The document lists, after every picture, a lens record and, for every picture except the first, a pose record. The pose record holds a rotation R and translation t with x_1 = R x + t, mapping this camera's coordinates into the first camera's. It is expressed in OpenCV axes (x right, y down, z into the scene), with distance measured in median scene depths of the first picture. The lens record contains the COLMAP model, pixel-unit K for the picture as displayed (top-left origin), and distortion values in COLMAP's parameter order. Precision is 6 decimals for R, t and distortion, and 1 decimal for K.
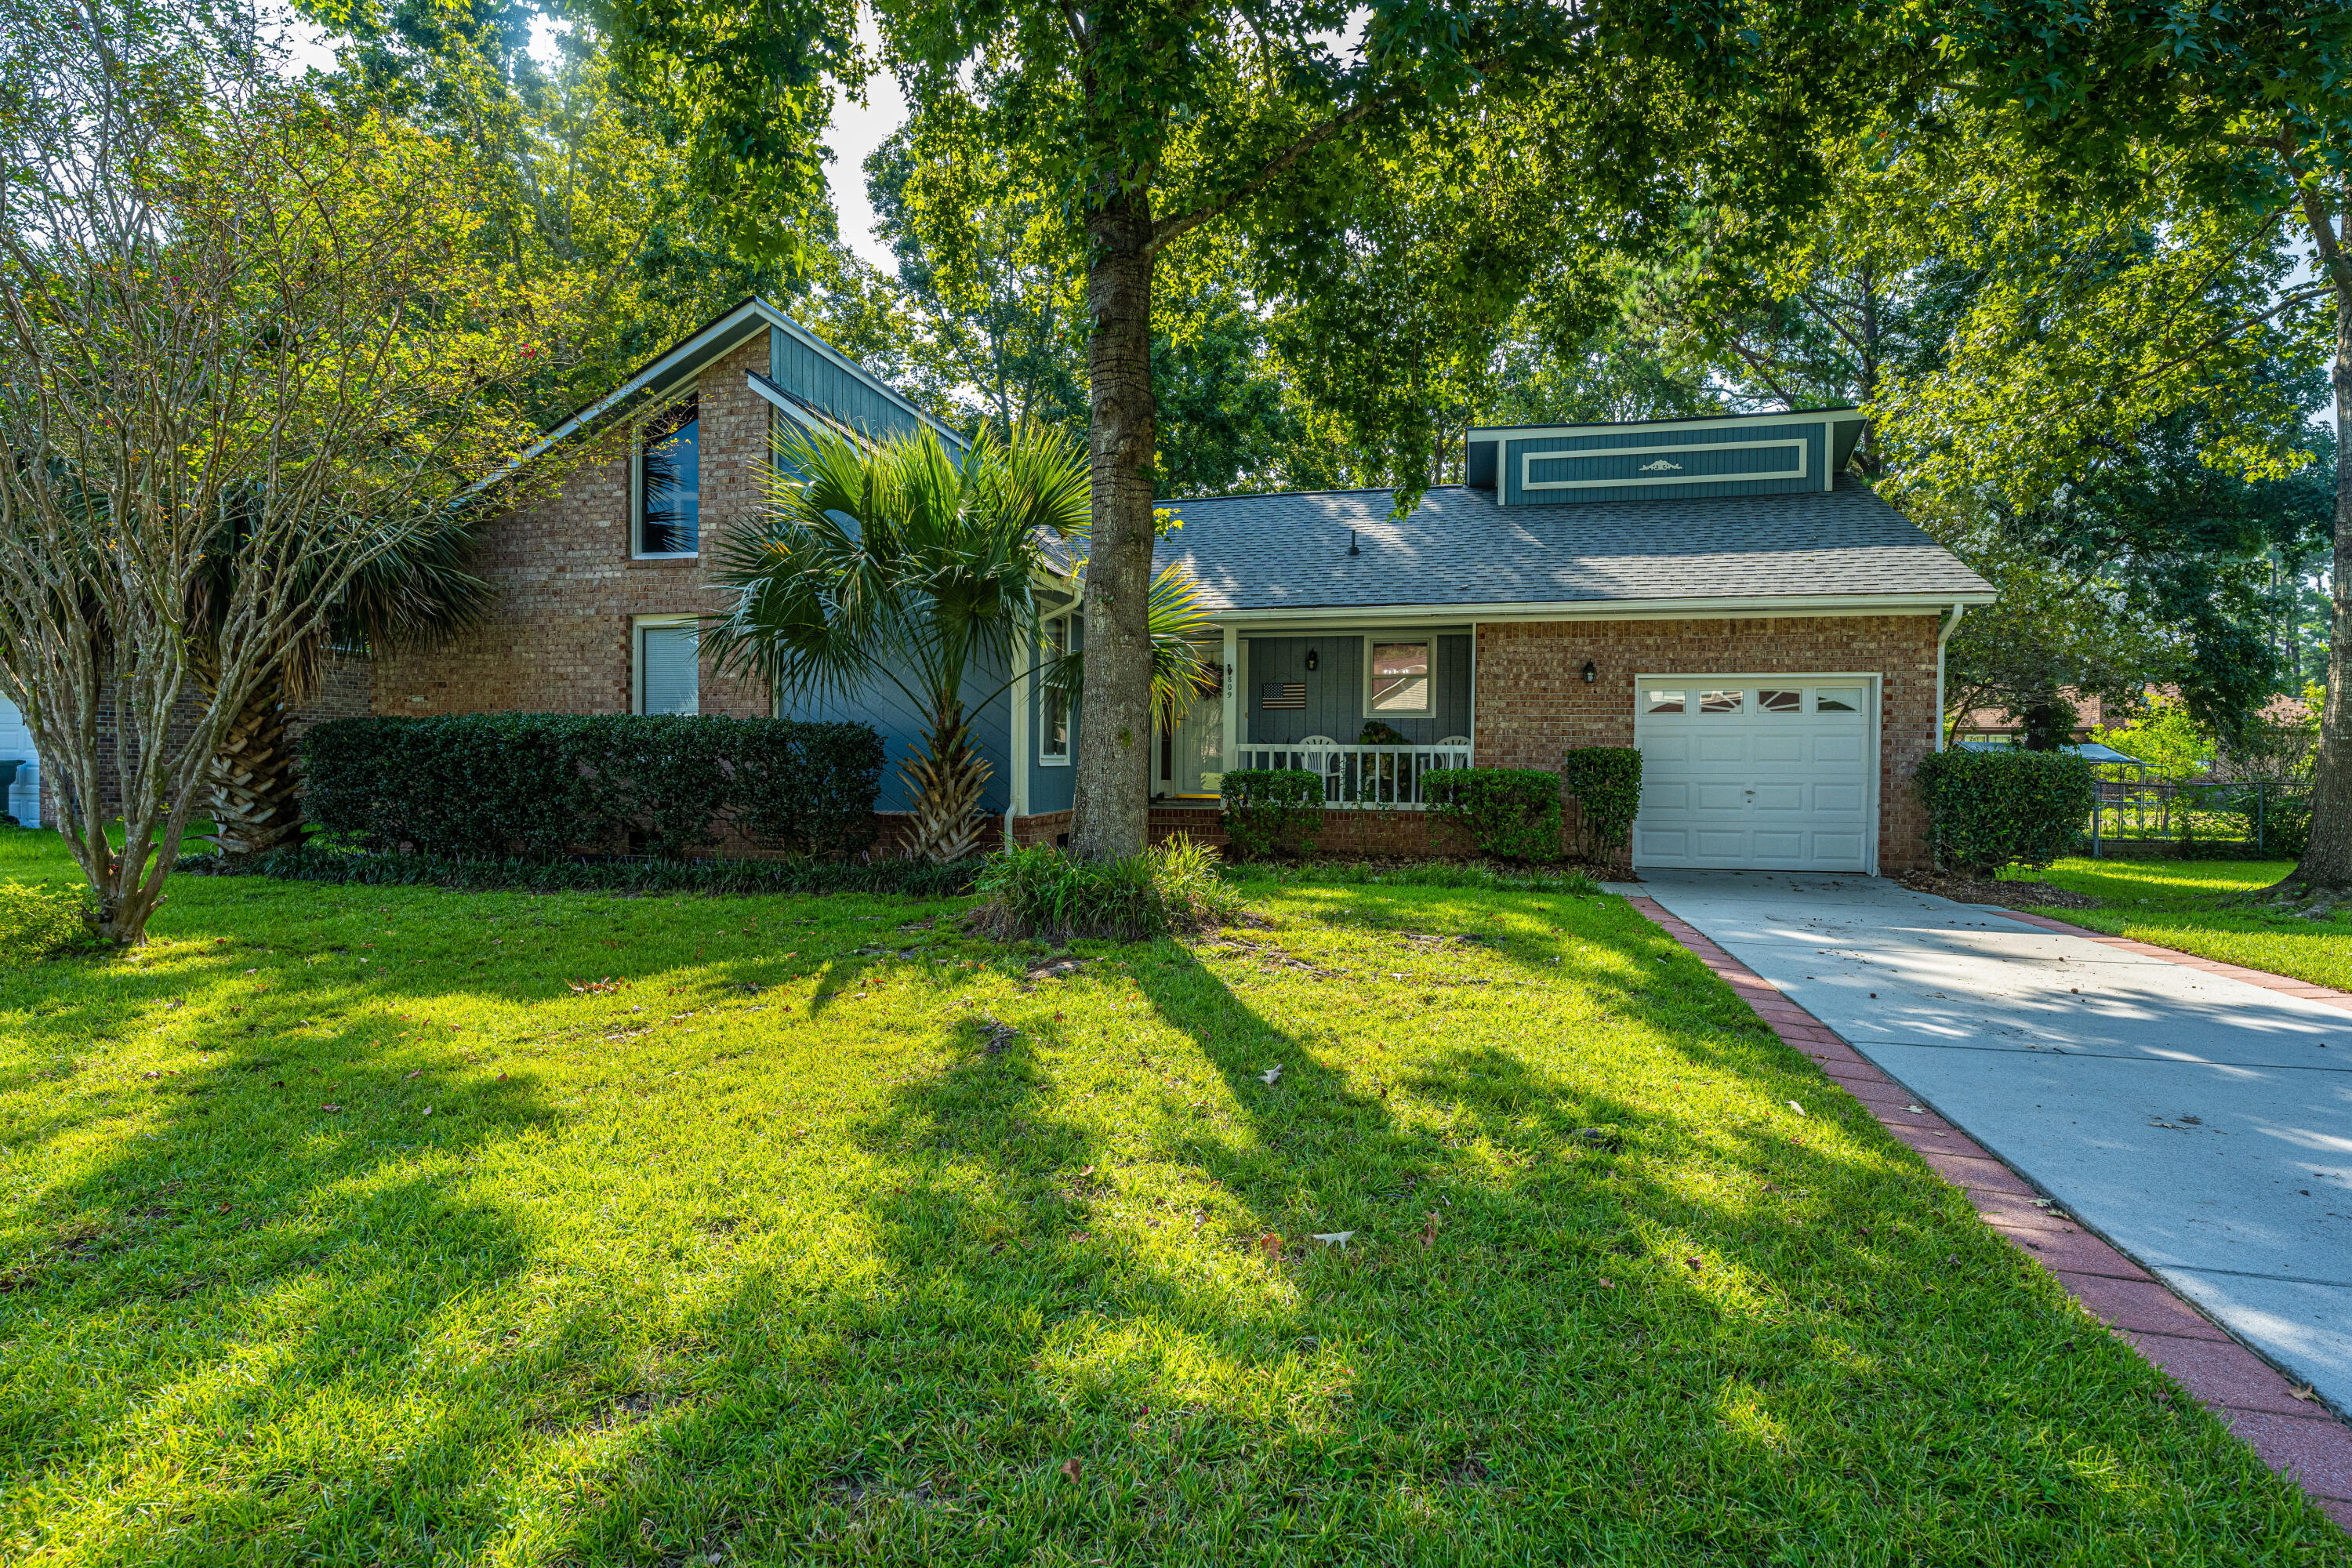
lens RADIAL K [[1125.8, 0, 1179.6], [0, 1125.8, 779.7], [0, 0, 1]] dist [-0.000836, -0.000697]
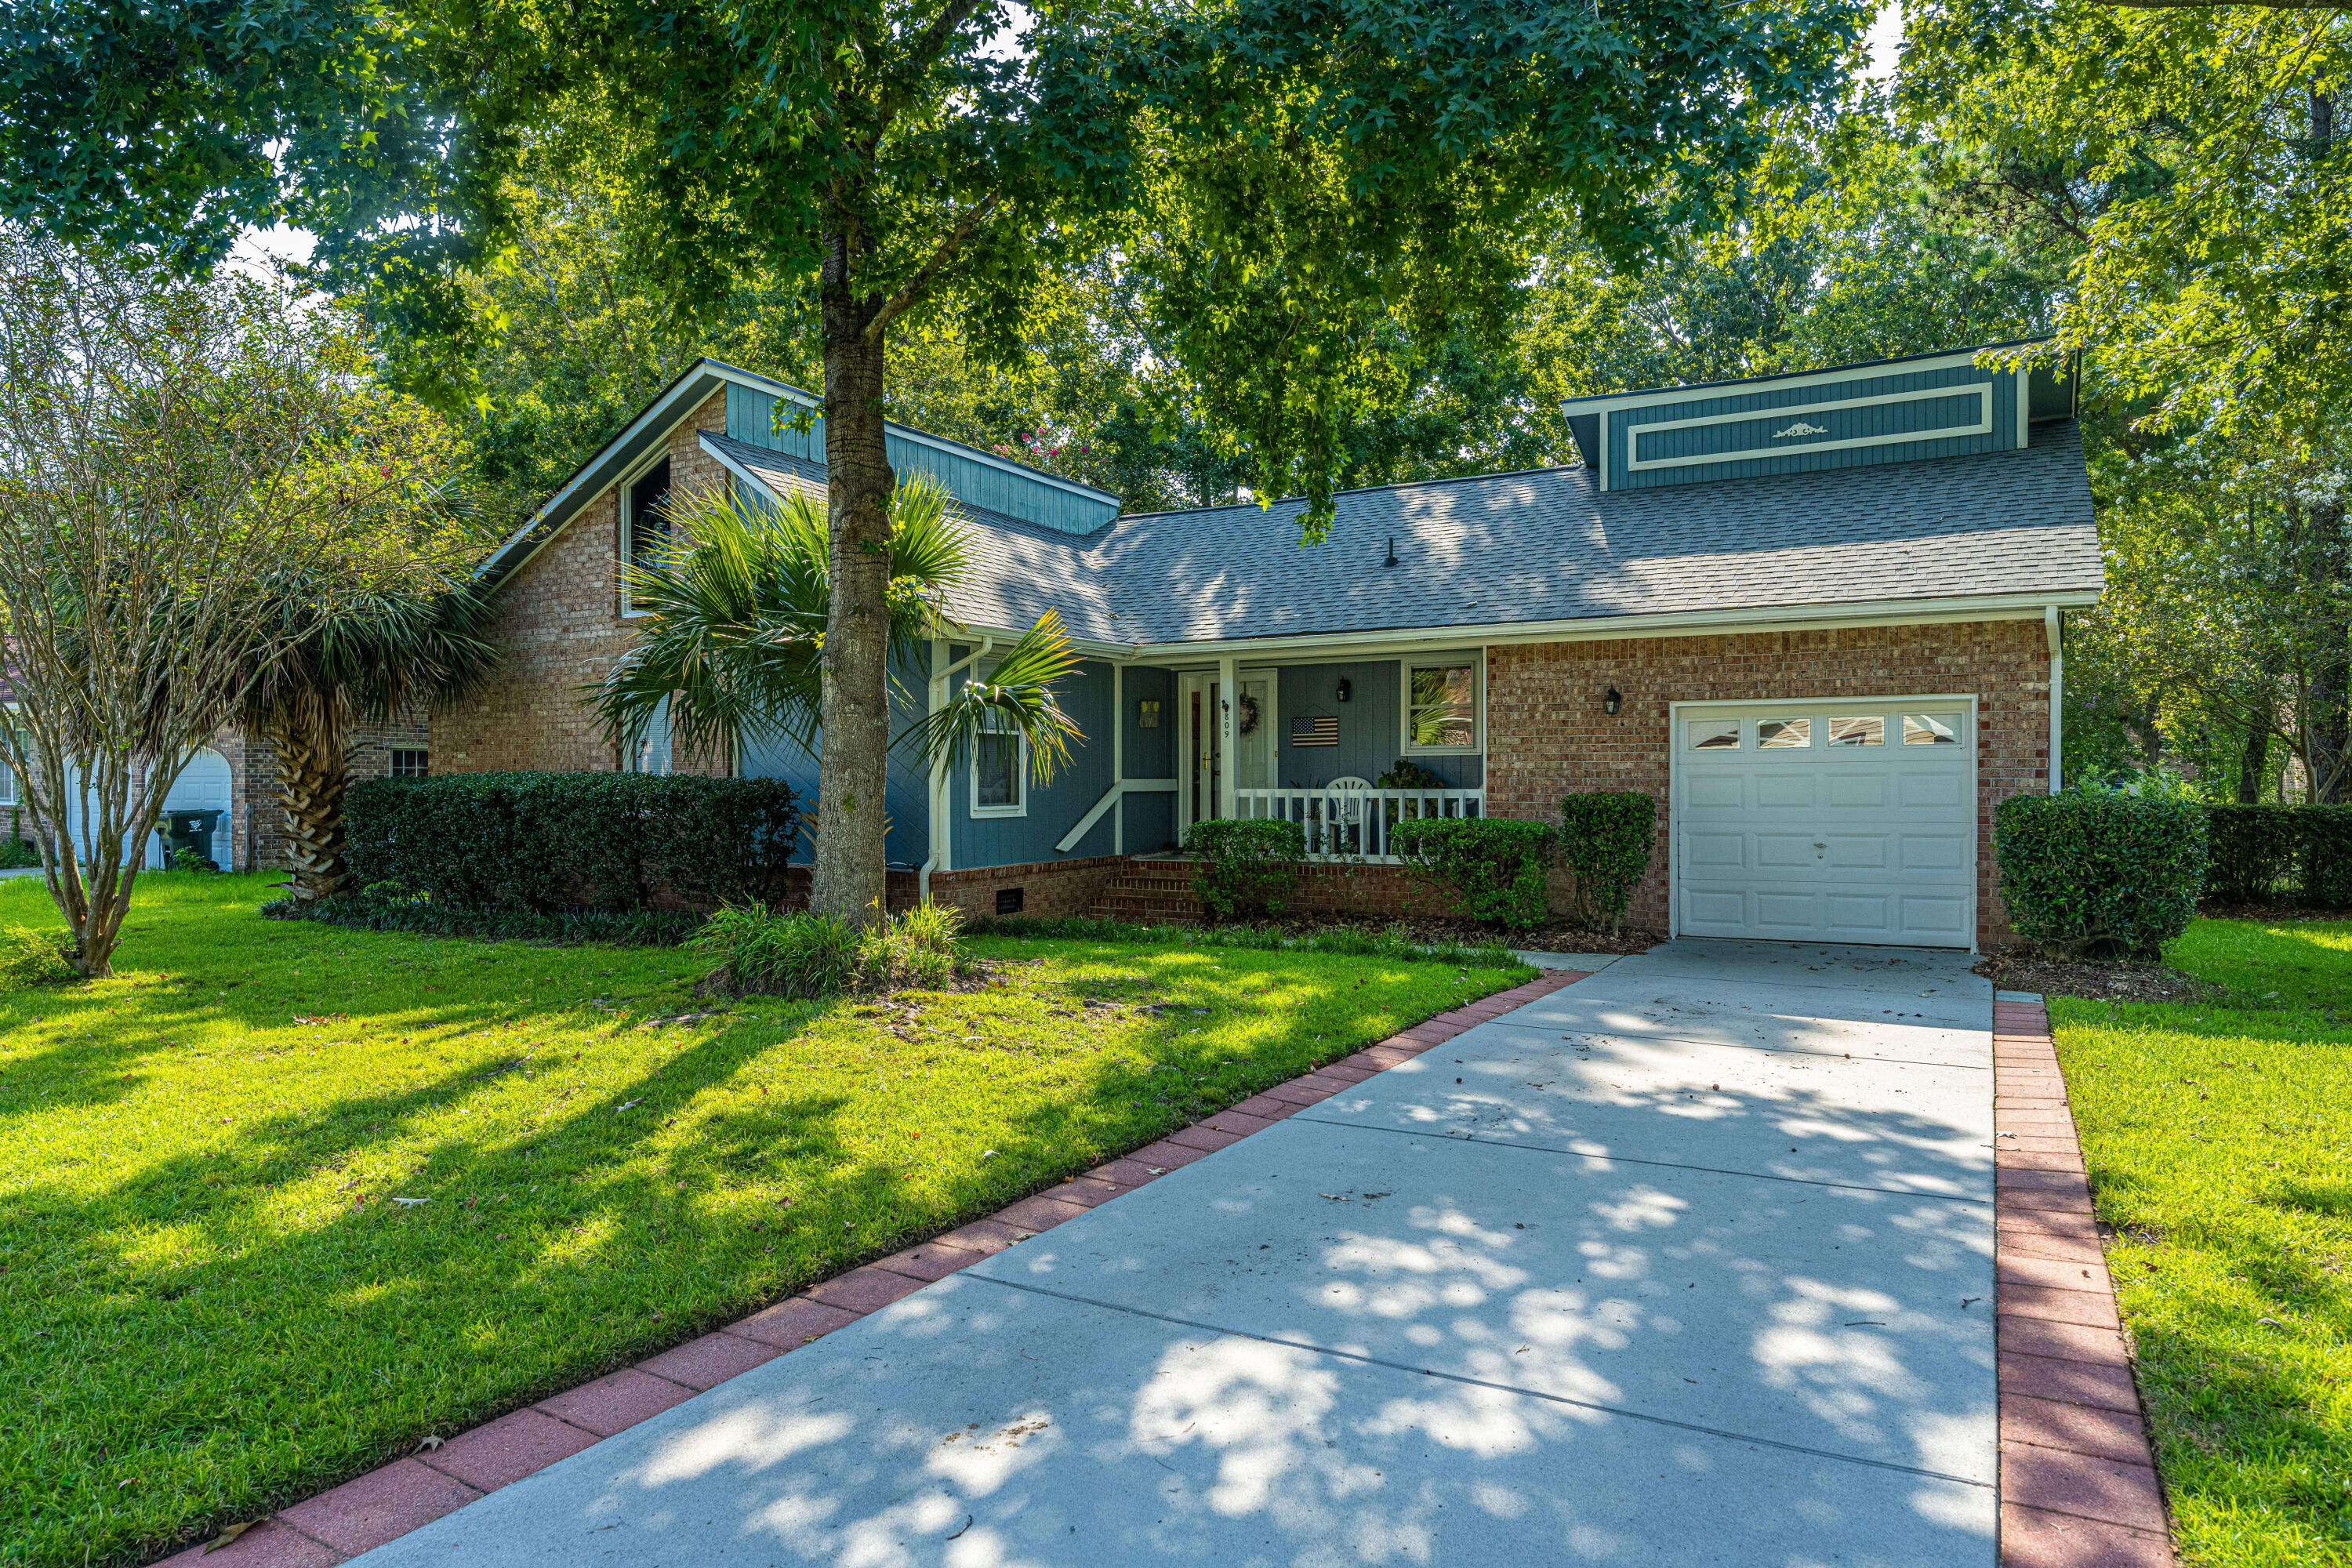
lens RADIAL K [[1417.2, 0, 1178.7], [0, 1417.2, 793.9], [0, 0, 1]] dist [-0.001529, 0.000901]
pose [[0.960941, -0.008785, -0.276614, 0.362130], [0.005836, 0.999917, -0.011485, -0.017426], [0.276692, 0.009422, 0.960912, -0.101584]]
